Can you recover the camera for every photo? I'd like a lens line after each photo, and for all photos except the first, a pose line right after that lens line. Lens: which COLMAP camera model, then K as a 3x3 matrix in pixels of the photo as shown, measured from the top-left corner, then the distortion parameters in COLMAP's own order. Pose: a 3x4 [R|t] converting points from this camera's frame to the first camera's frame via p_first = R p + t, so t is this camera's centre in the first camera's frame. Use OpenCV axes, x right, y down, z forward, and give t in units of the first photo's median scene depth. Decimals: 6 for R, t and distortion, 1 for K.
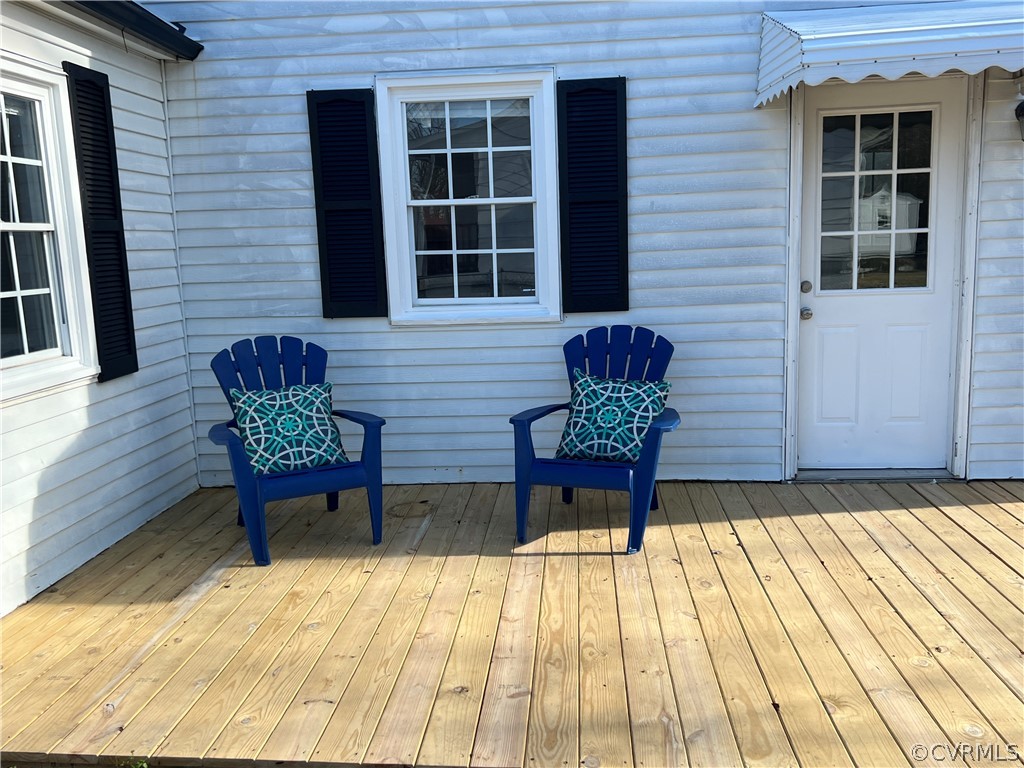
lens RADIAL K [[945.8, 0, 520.5], [0, 945.8, 400.2], [0, 0, 1]] dist [0.011022, 0.000000]
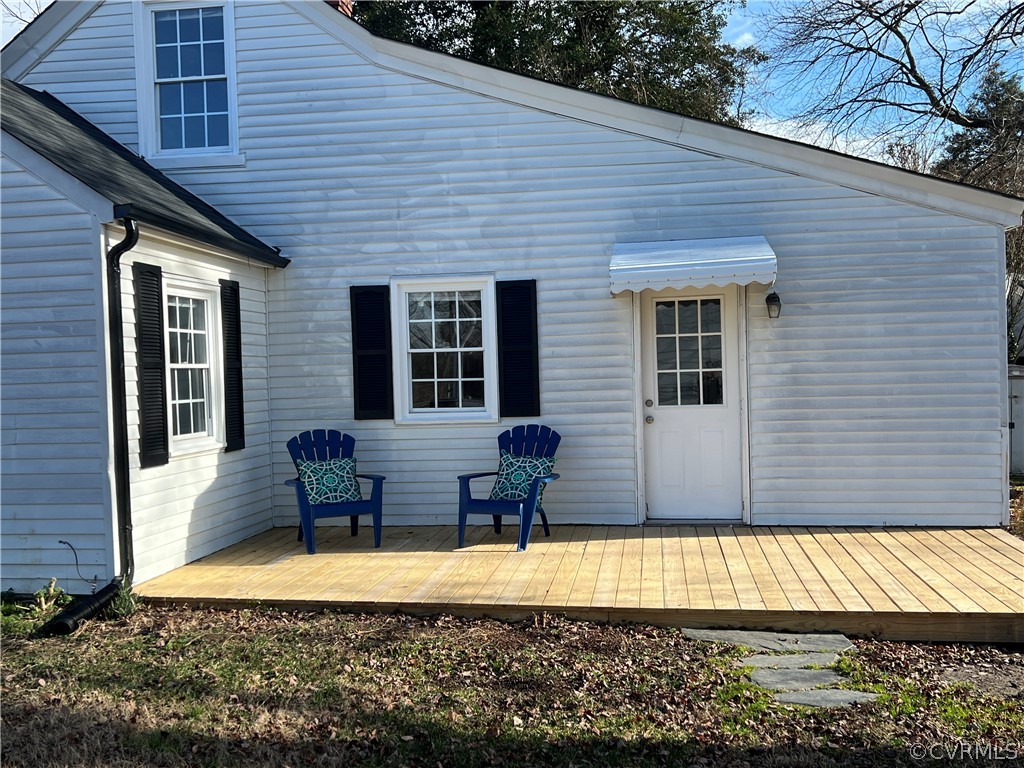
lens RADIAL K [[1023.6, 0, 519.5], [0, 1023.6, 384.9], [0, 0, 1]] dist [0.033136, 0.000000]
pose [[0.997716, 0.006714, -0.067210, 0.202383], [-0.016649, 0.988791, -0.148375, 0.116173], [0.065460, 0.149155, 0.986645, -0.765076]]
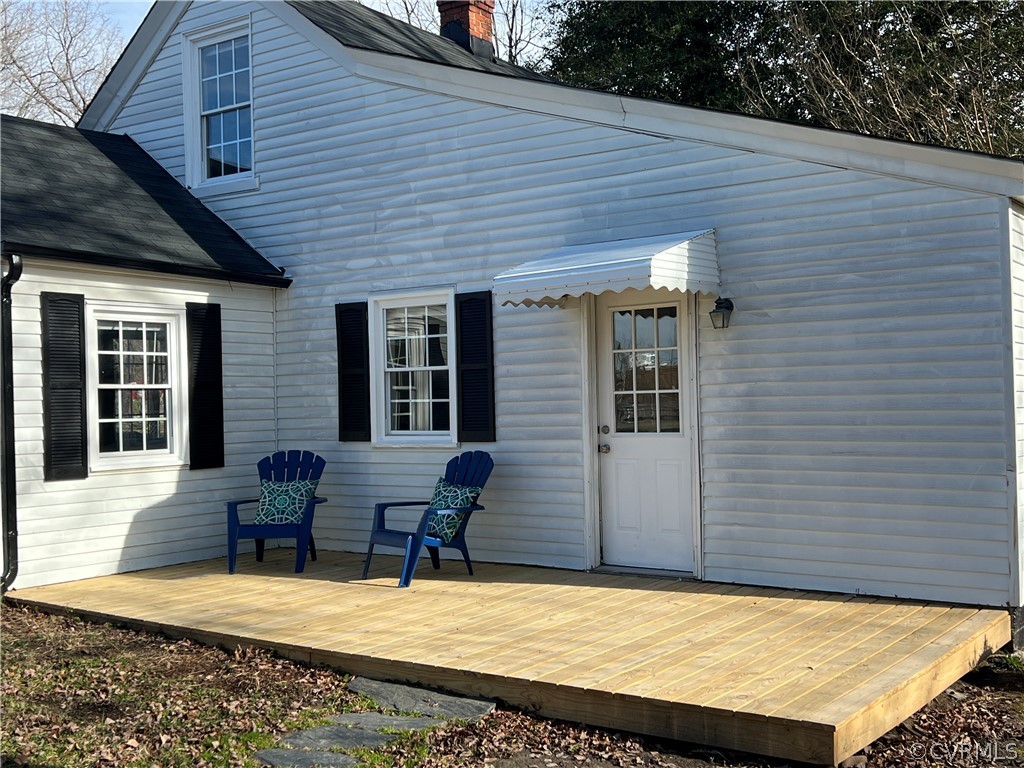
lens RADIAL K [[1165.0, 0, 513.3], [0, 1165.0, 385.9], [0, 0, 1]] dist [0.054224, 0.000000]
pose [[0.857859, 0.006950, -0.513838, 1.095345], [-0.090732, 0.986248, -0.138139, 0.067984], [0.505811, 0.165125, 0.846693, -0.545278]]
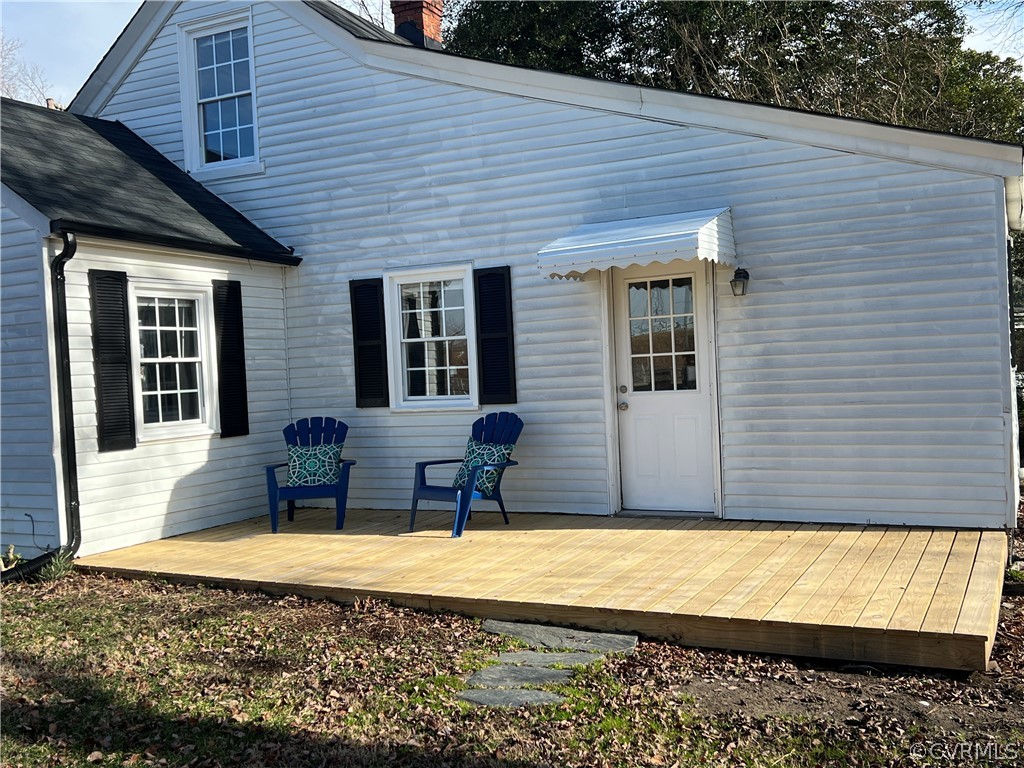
lens RADIAL K [[1023.6, 0, 508.9], [0, 1023.6, 387.8], [0, 0, 1]] dist [0.033136, 0.000000]
pose [[0.925909, -0.002387, -0.377739, 0.782827], [-0.047143, 0.991432, -0.121823, 0.094486], [0.374794, 0.130605, 0.917863, -0.628817]]
